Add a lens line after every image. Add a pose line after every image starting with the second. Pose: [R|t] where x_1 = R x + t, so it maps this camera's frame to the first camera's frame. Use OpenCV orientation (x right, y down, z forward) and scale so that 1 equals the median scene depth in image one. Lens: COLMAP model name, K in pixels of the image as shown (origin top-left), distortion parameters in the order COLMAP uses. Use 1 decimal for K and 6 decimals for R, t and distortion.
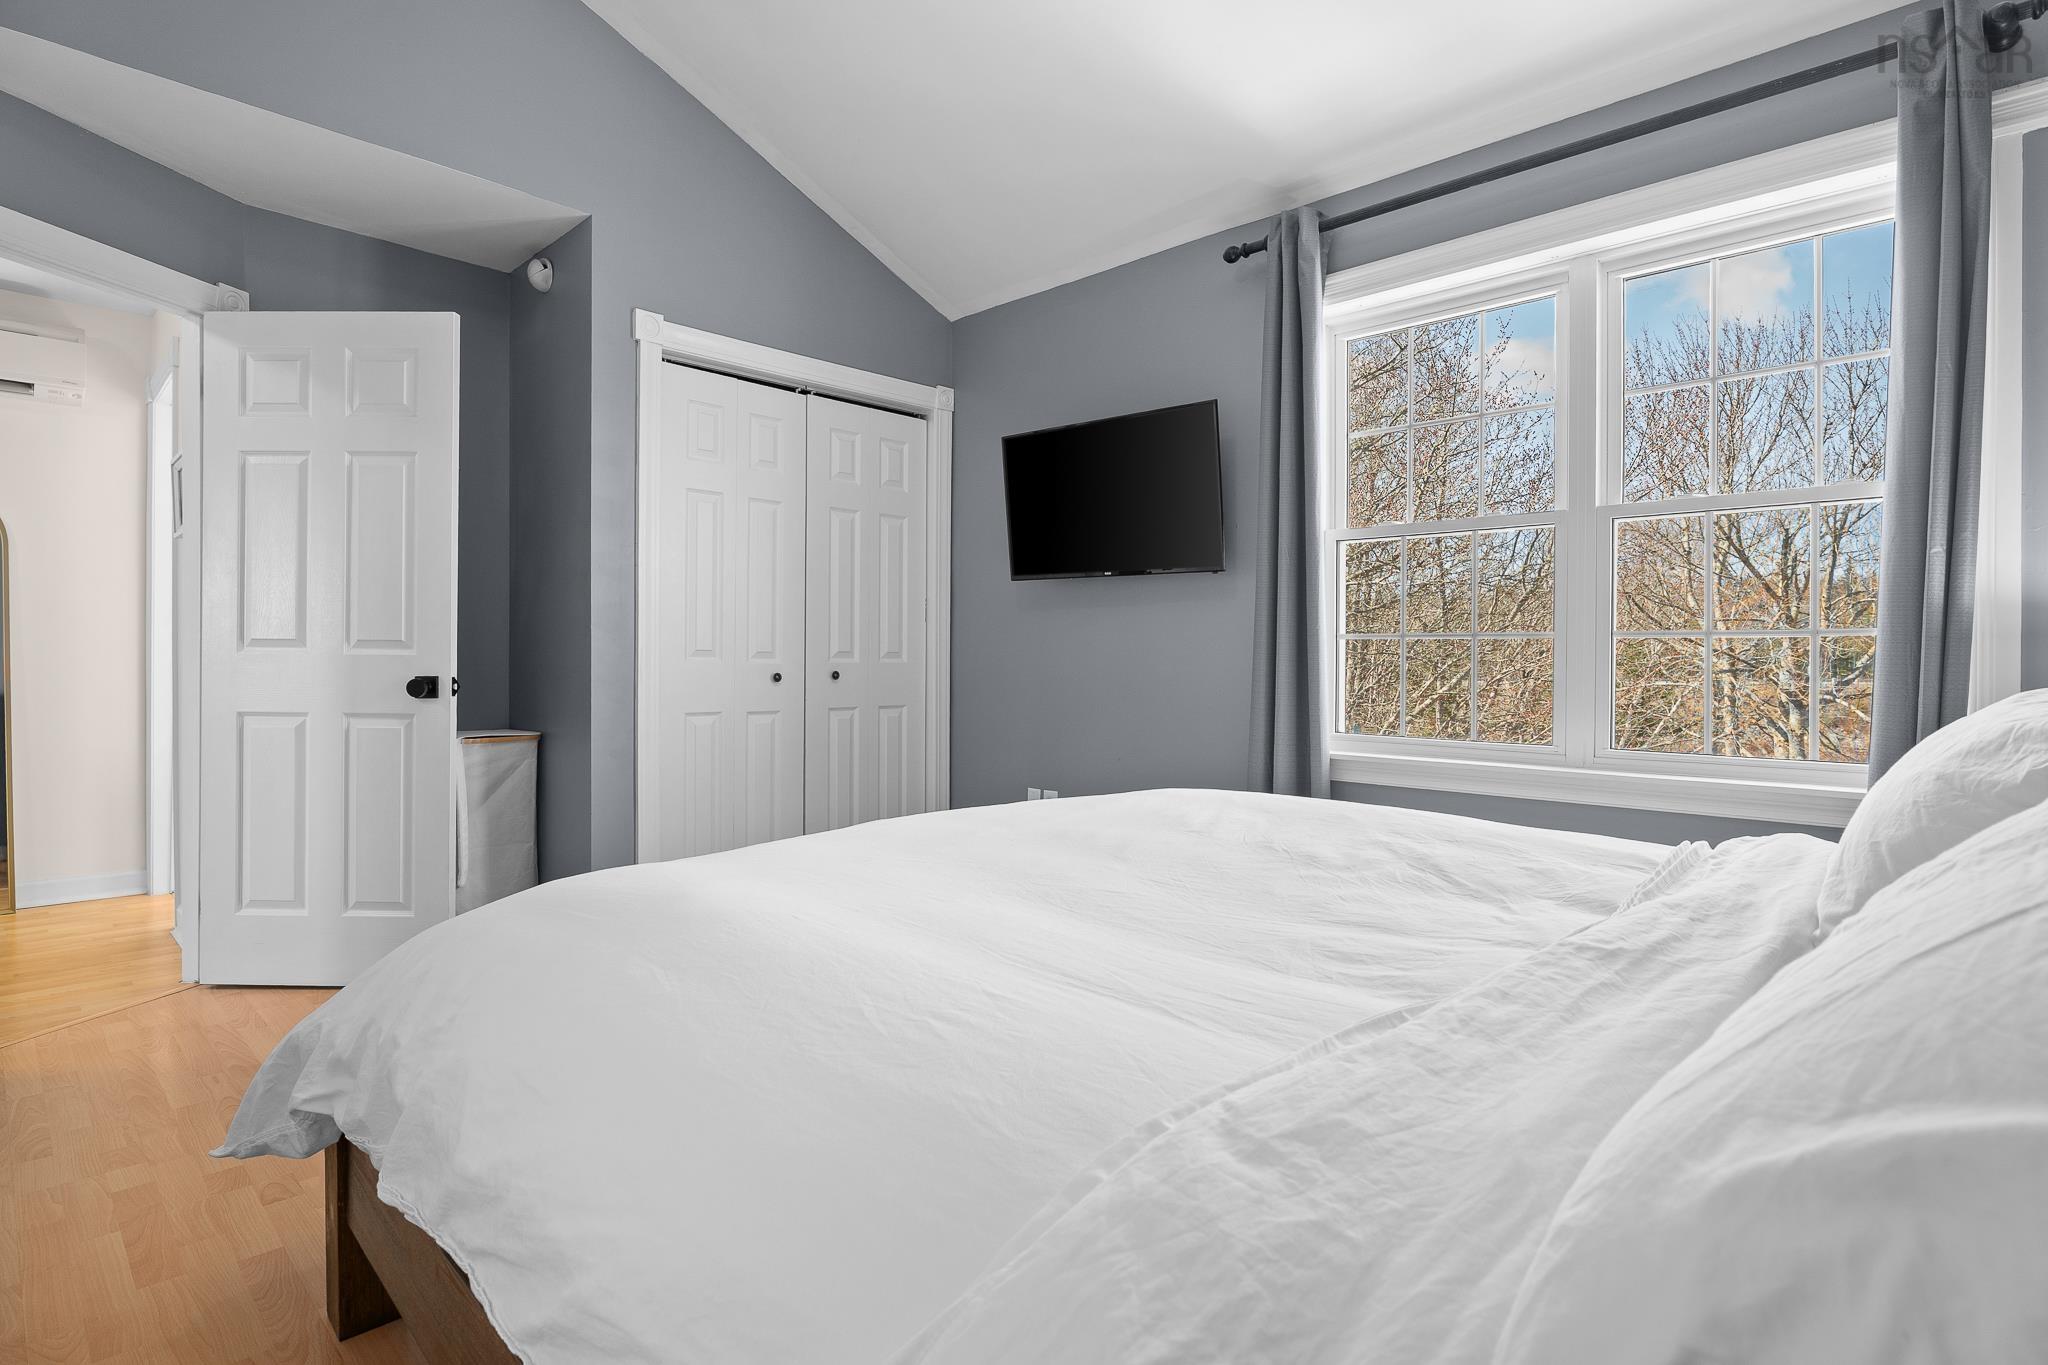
lens RADIAL K [[996.2, 0, 1016.7], [0, 996.2, 665.4], [0, 0, 1]] dist [-0.001354, 0.000332]
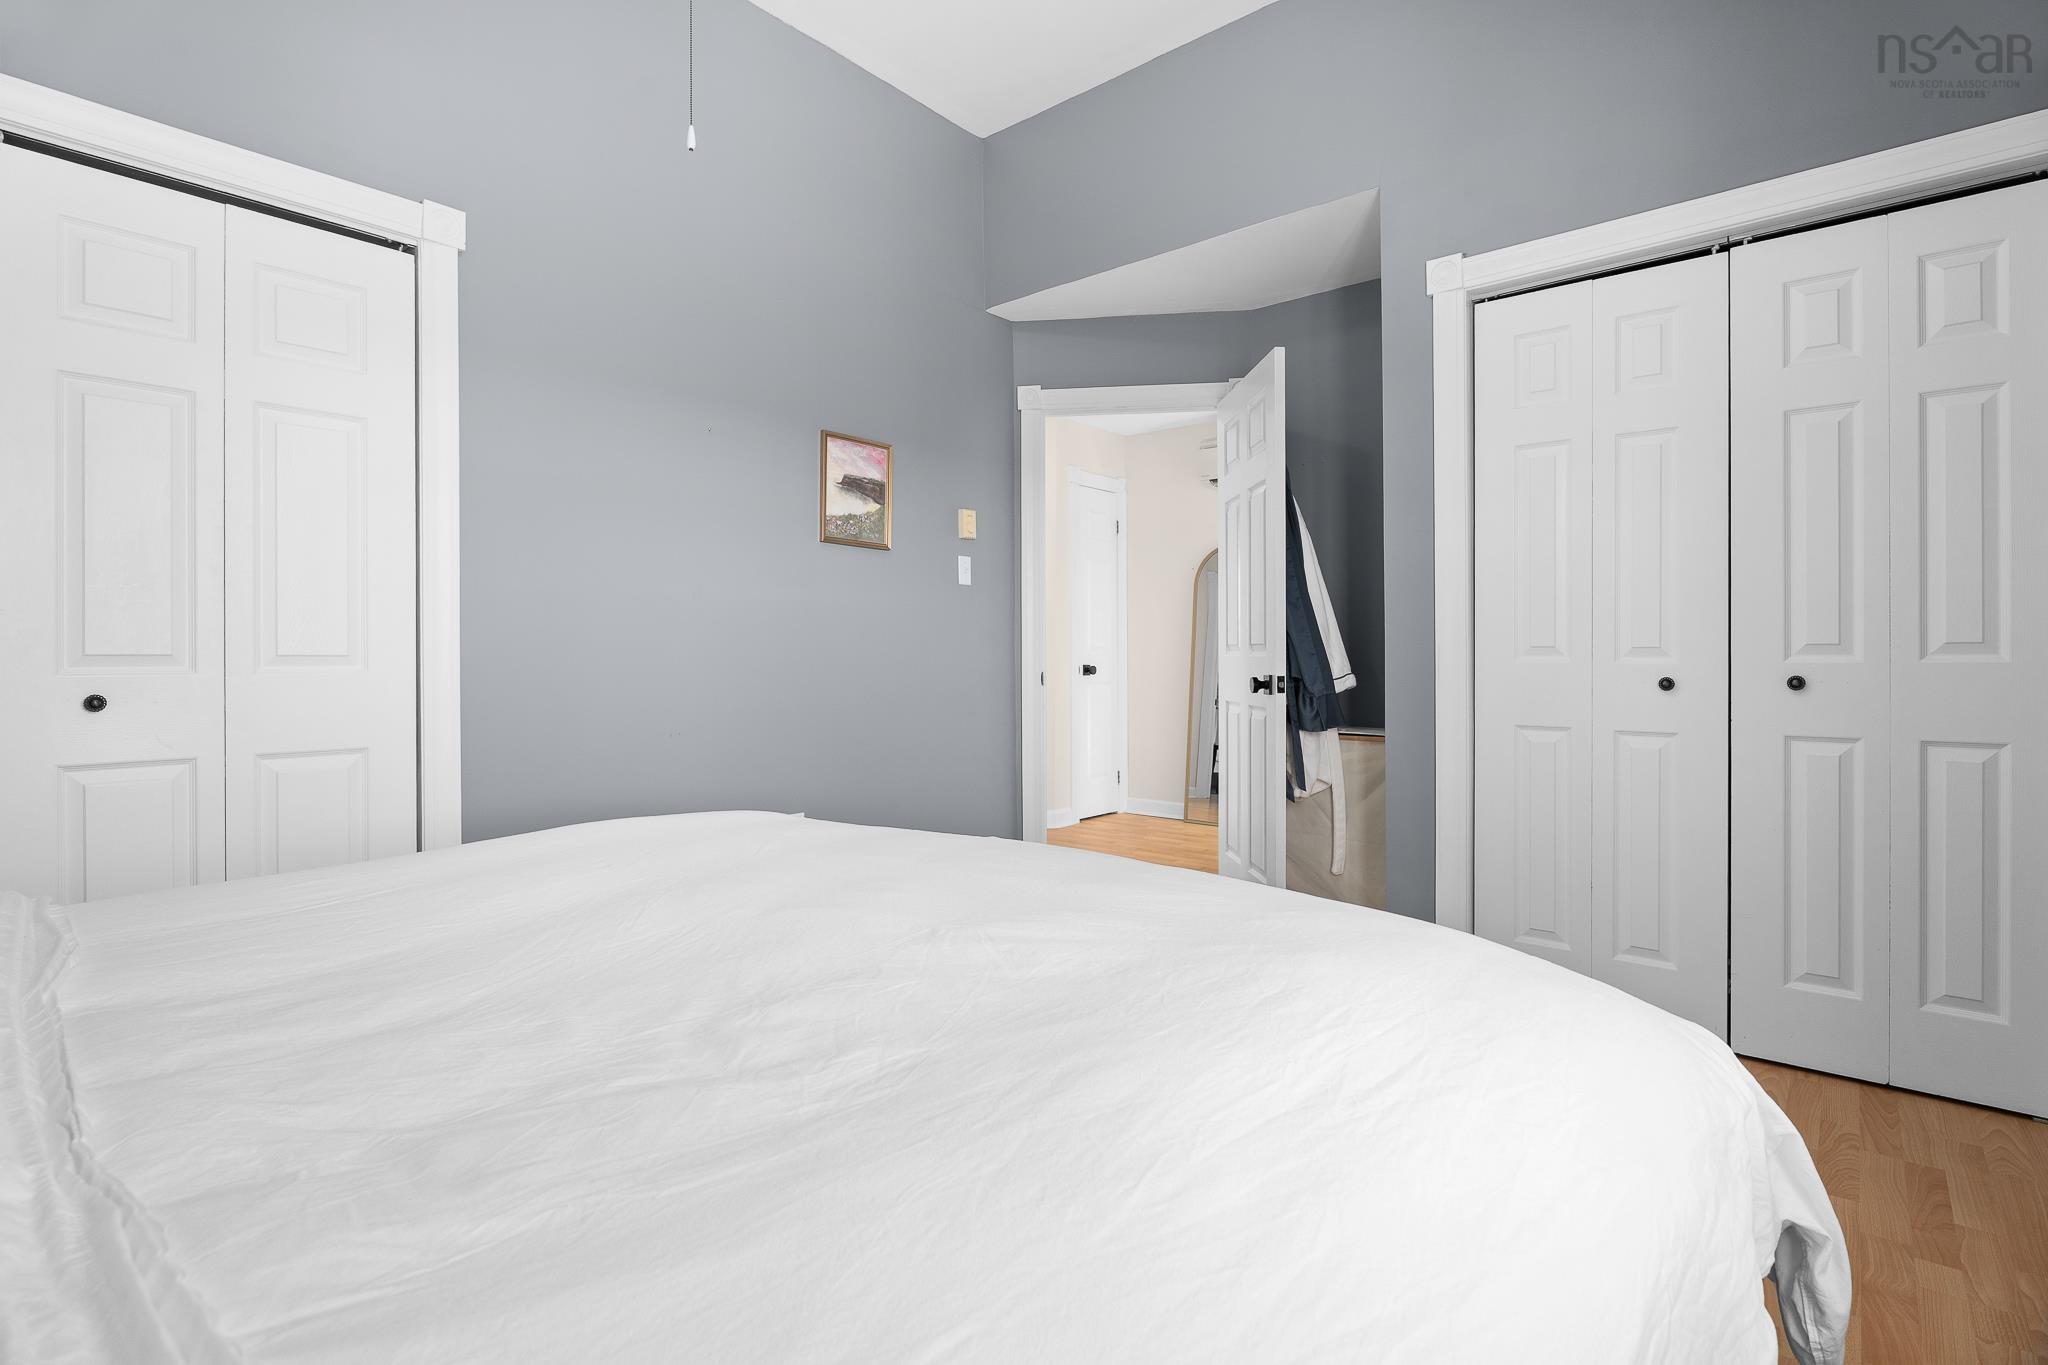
lens RADIAL K [[996.2, 0, 1016.7], [0, 996.2, 665.4], [0, 0, 1]] dist [-0.001354, 0.000332]
pose [[0.067982, 0.000401, -0.997686, 0.471948], [-0.004022, 0.999992, 0.000128, 0.001195], [0.997678, 0.004004, 0.067983, 0.574274]]
